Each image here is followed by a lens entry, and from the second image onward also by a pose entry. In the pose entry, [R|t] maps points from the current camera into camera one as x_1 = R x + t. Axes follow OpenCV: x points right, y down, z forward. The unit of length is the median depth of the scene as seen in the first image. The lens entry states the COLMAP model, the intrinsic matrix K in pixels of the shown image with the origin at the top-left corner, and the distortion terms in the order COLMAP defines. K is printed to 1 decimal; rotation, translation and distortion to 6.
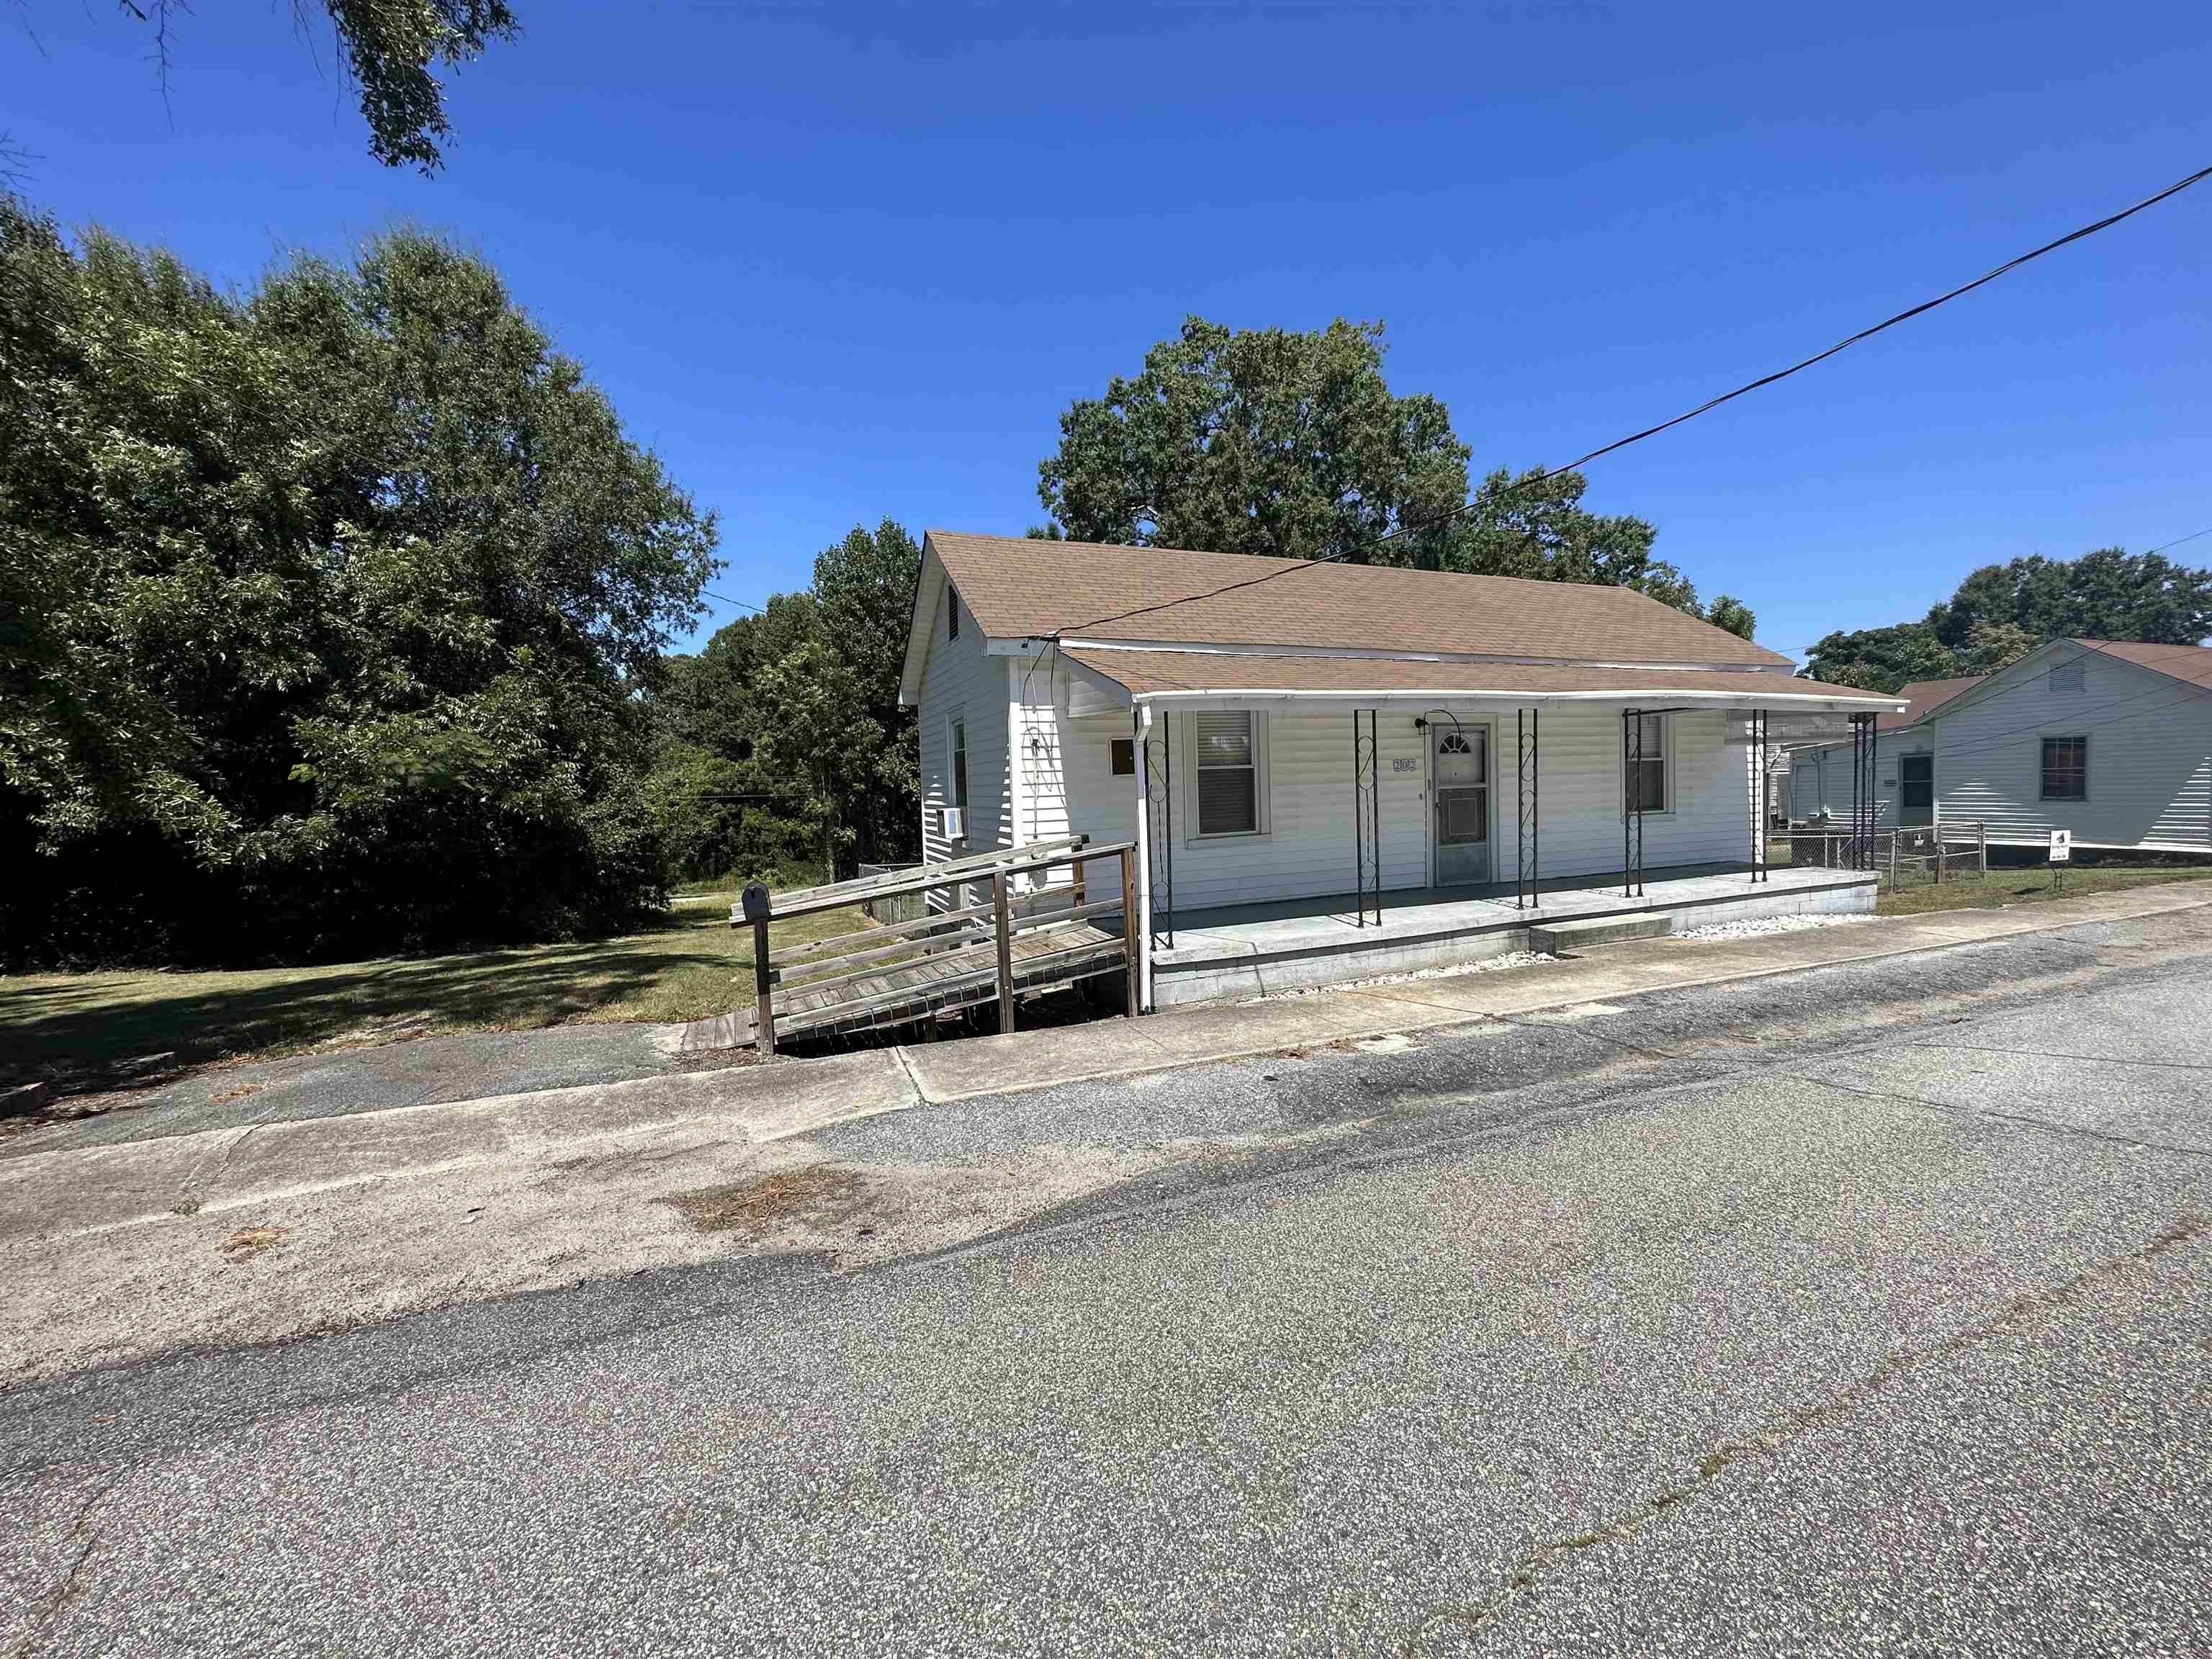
lens RADIAL K [[882.7, 0, 1106.0], [0, 882.7, 829.5], [0, 0, 1]] dist [-0.002956, 0.000472]
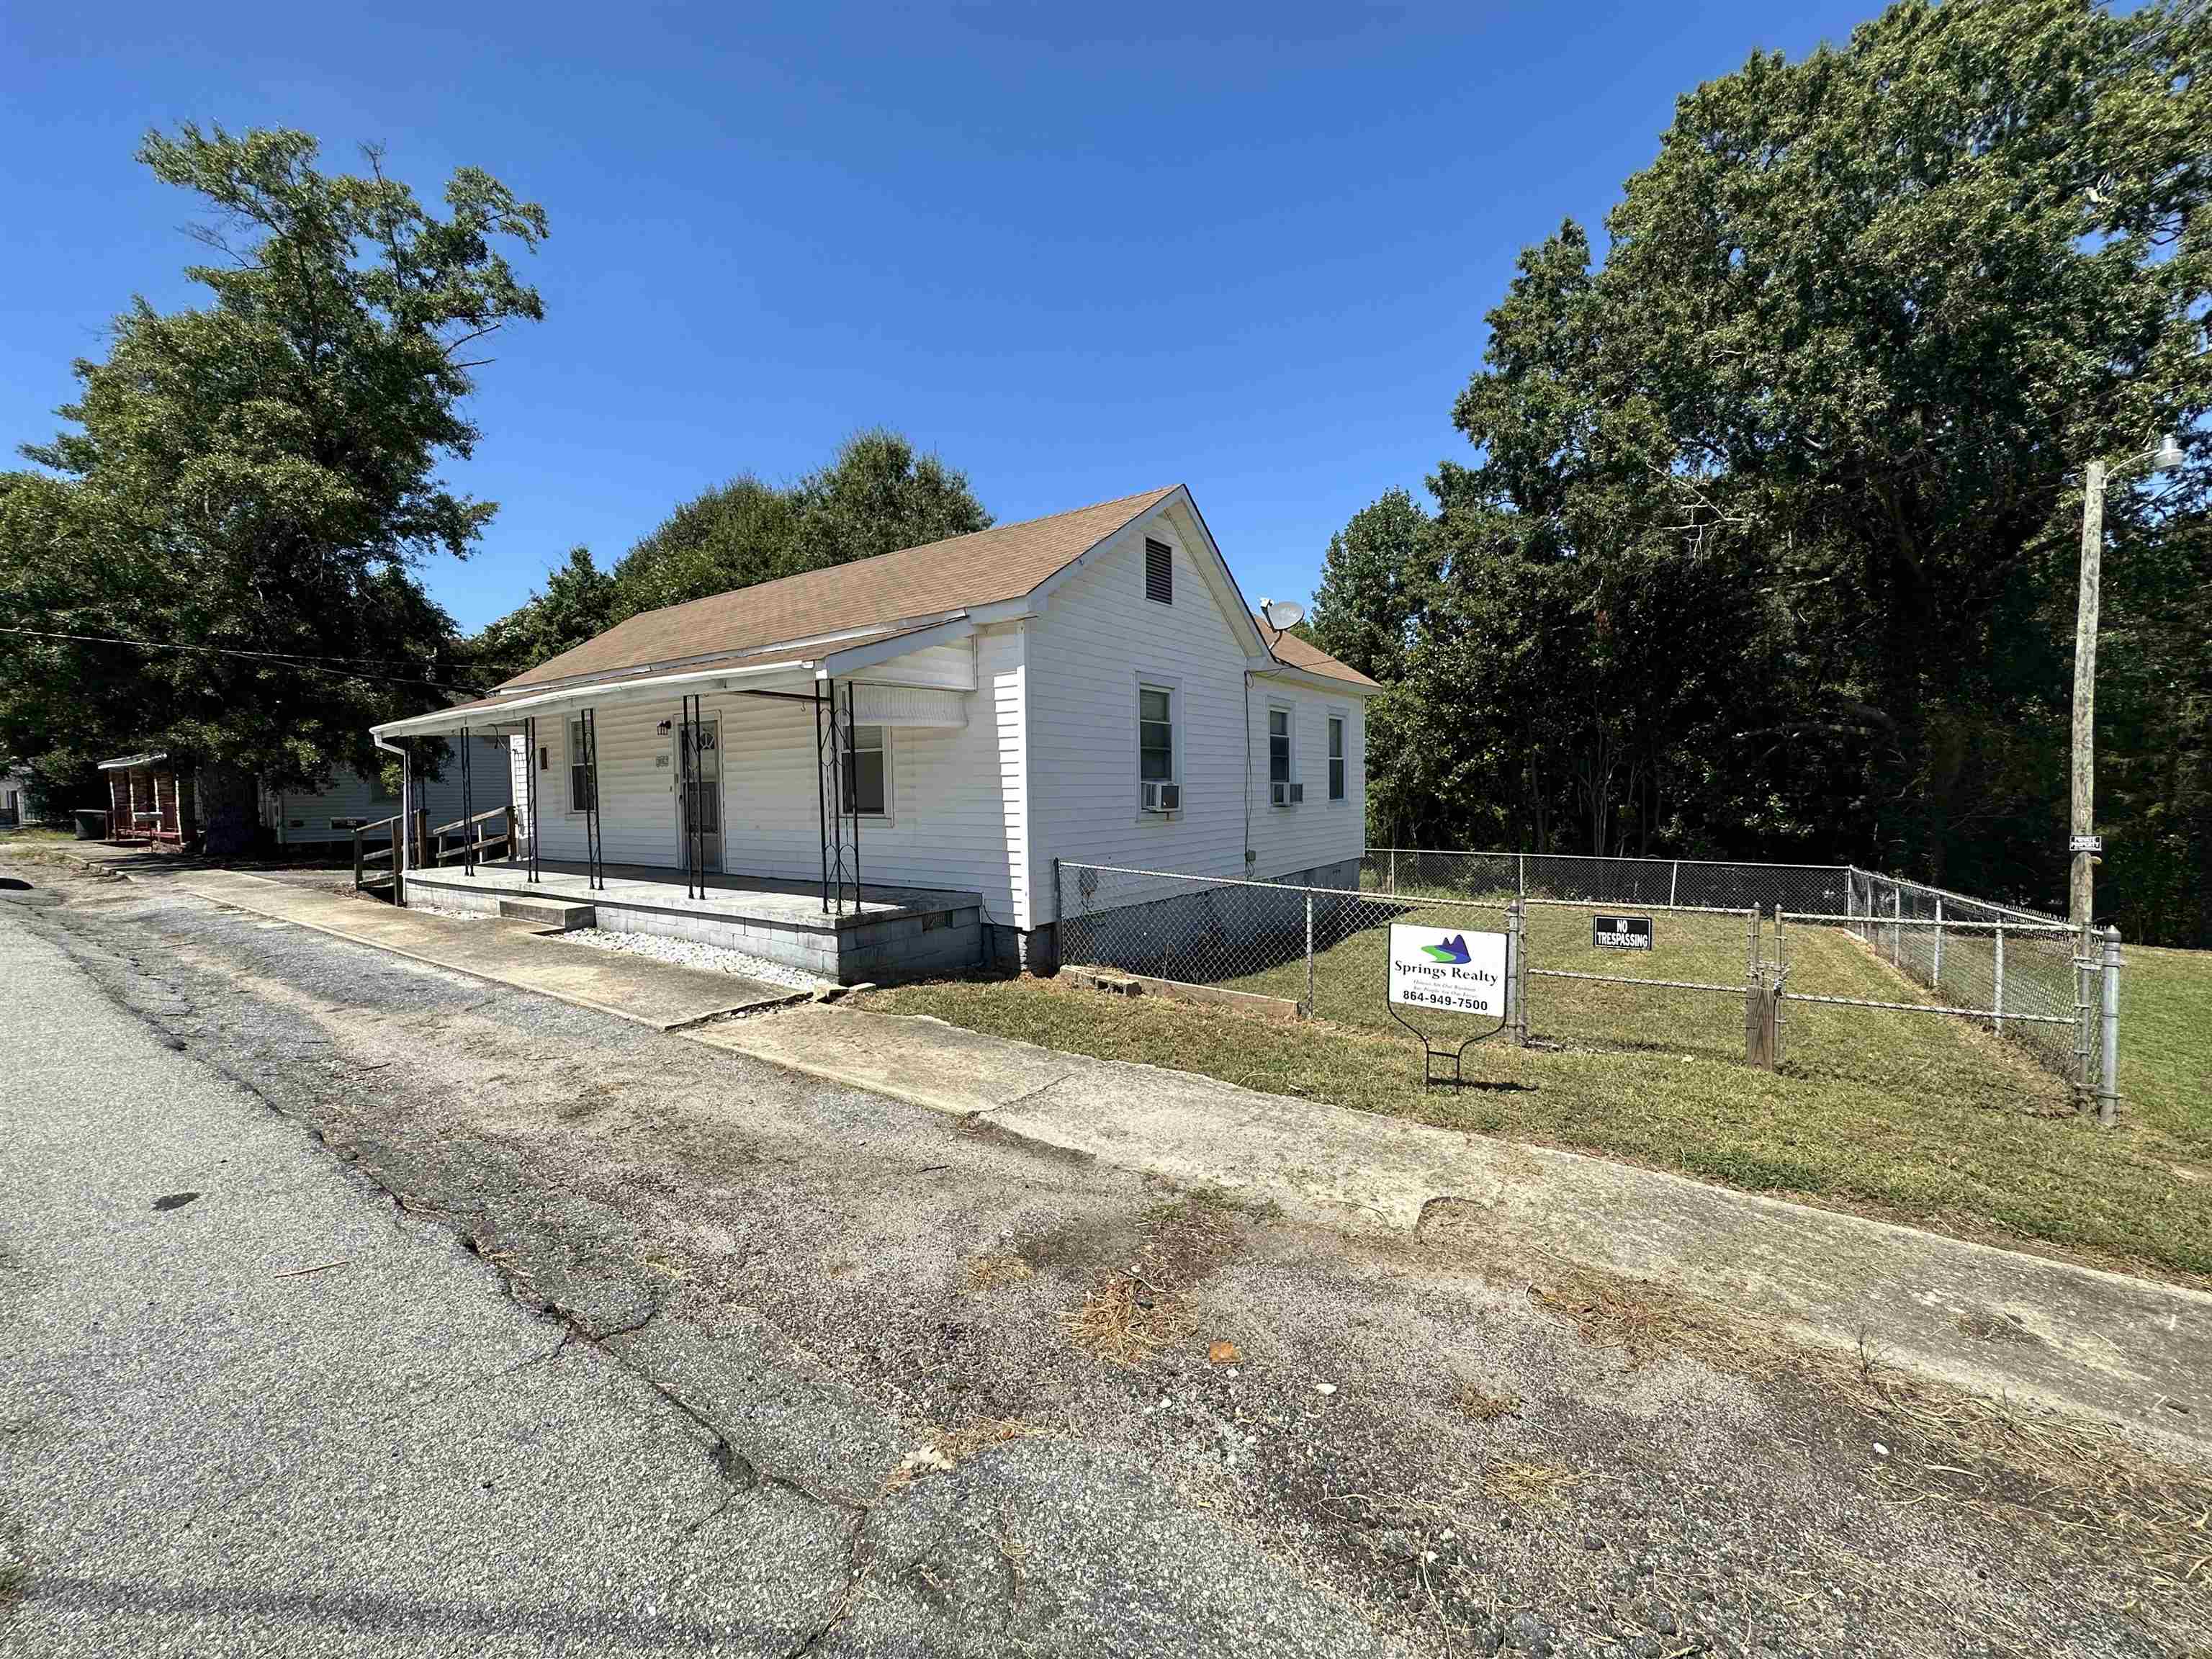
lens RADIAL K [[882.7, 0, 1106.0], [0, 882.7, 829.5], [0, 0, 1]] dist [-0.002956, 0.000472]
pose [[0.534430, 0.060739, -0.843028, 1.614052], [-0.038262, 0.998131, 0.047658, -0.059307], [0.844346, 0.006786, 0.535755, 0.860347]]
